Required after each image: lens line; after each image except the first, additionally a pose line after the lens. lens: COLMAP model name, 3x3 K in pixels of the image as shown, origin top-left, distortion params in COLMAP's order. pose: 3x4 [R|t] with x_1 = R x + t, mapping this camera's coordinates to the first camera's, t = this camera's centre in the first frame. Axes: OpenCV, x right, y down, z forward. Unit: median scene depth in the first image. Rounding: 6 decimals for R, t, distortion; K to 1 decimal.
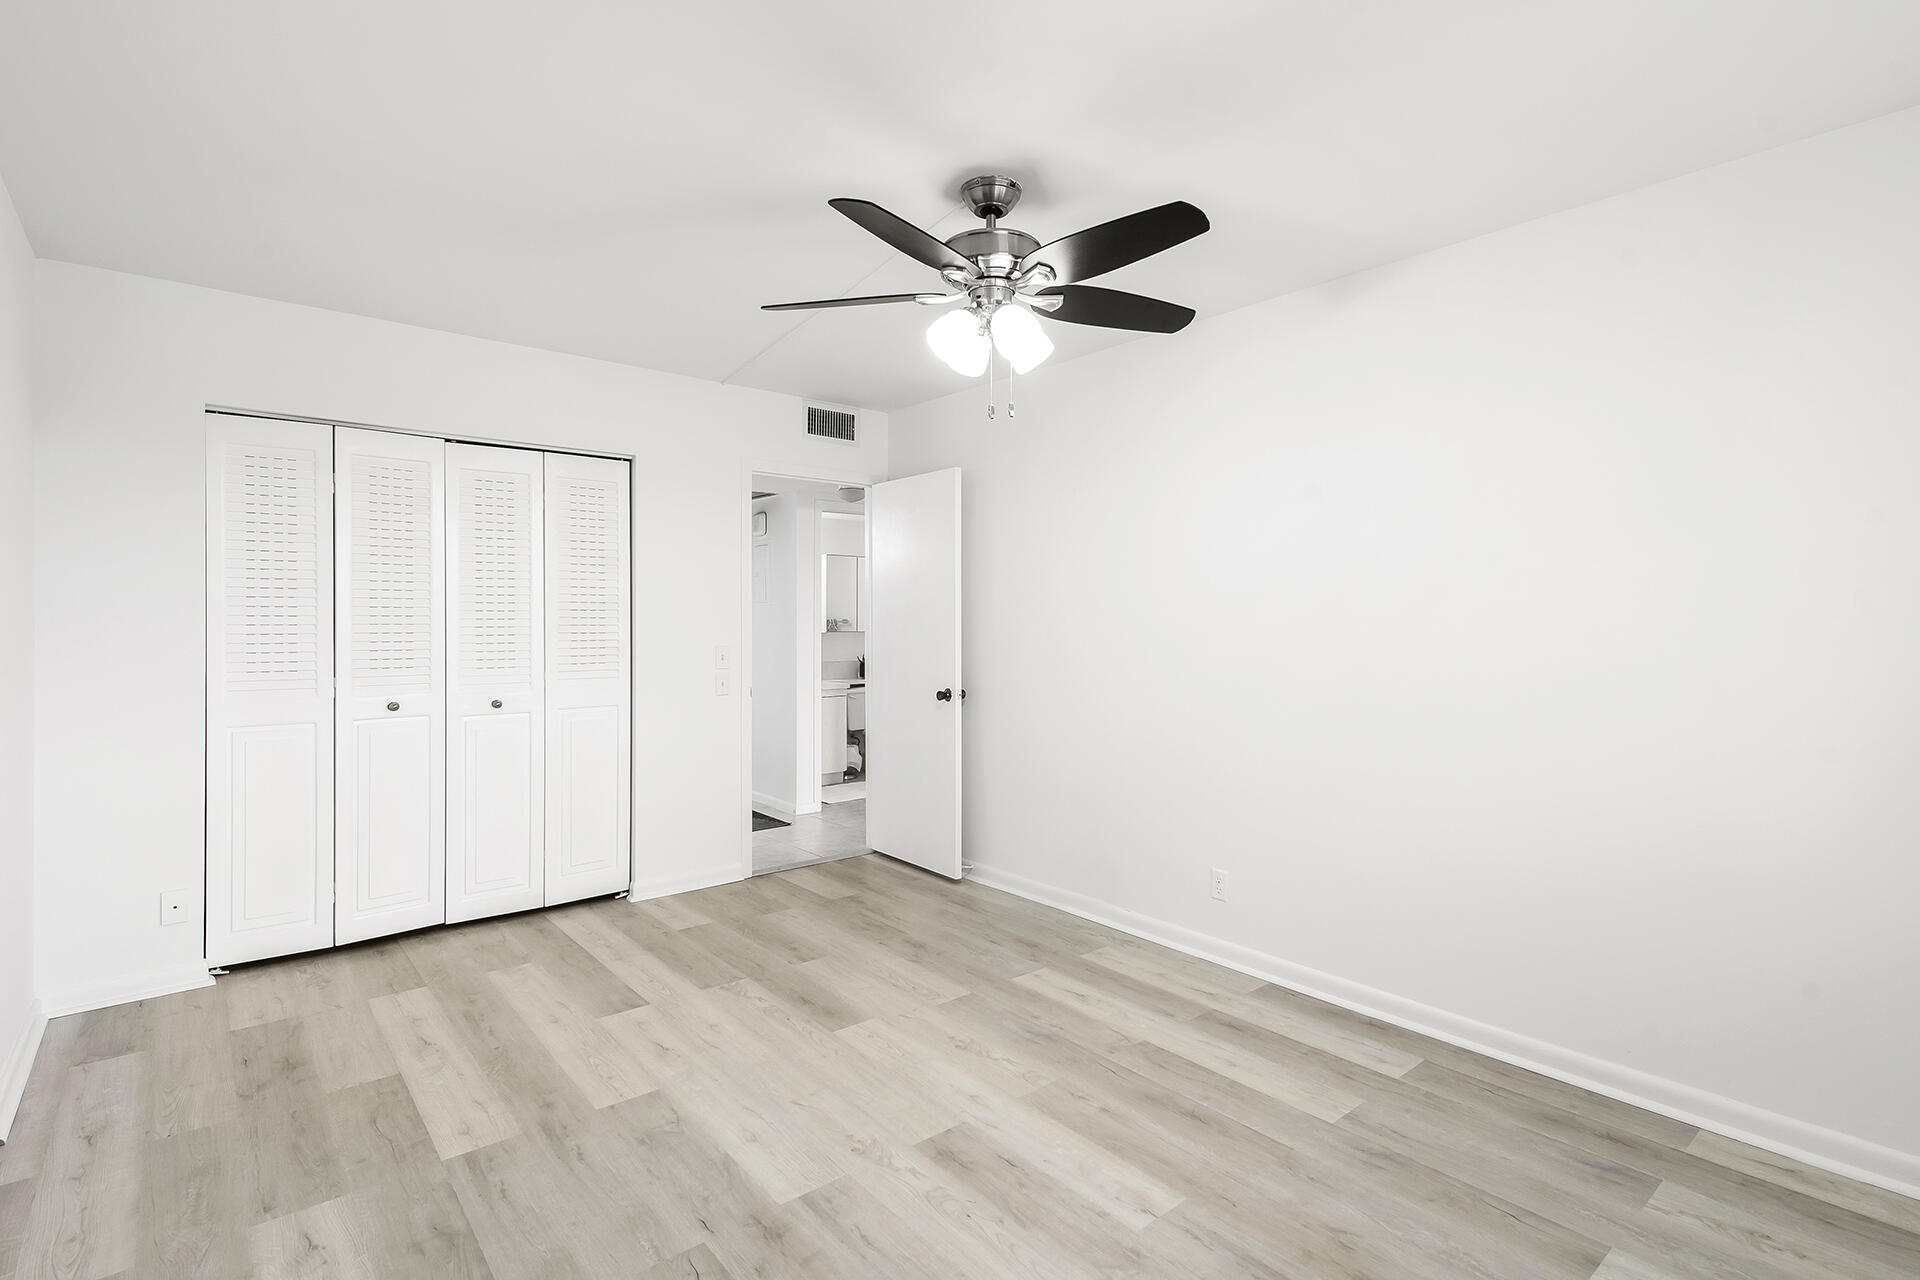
lens RADIAL K [[909.4, 0, 964.2], [0, 909.4, 632.6], [0, 0, 1]] dist [0.007960, -0.000526]
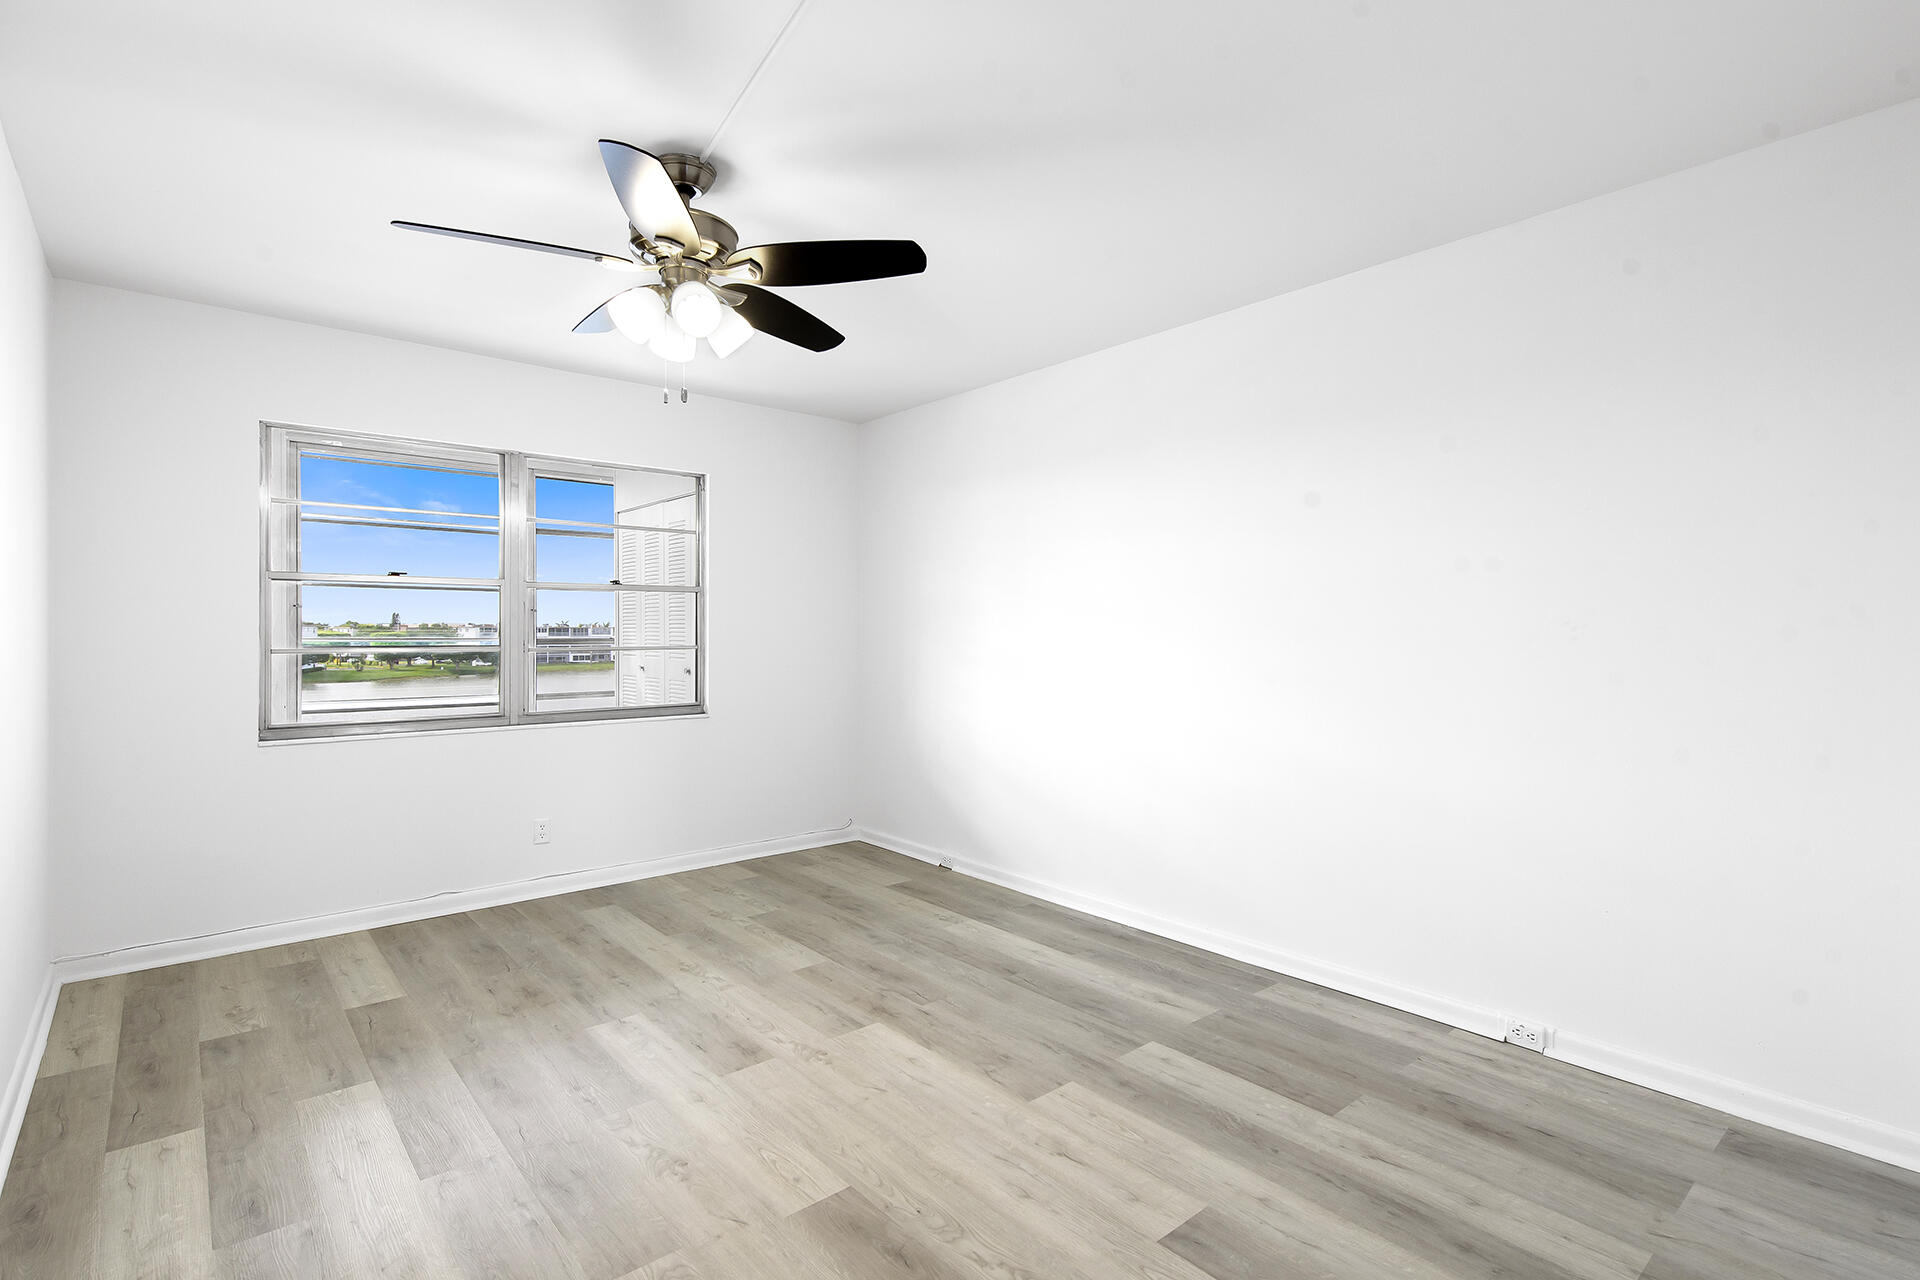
lens RADIAL K [[909.4, 0, 951.3], [0, 909.4, 625.6], [0, 0, 1]] dist [0.007960, -0.000526]
pose [[-0.999994, -0.002899, 0.001962, -0.272647], [-0.002883, 0.999964, 0.008036, -0.002530], [-0.001985, 0.008030, -0.999966, 2.080453]]
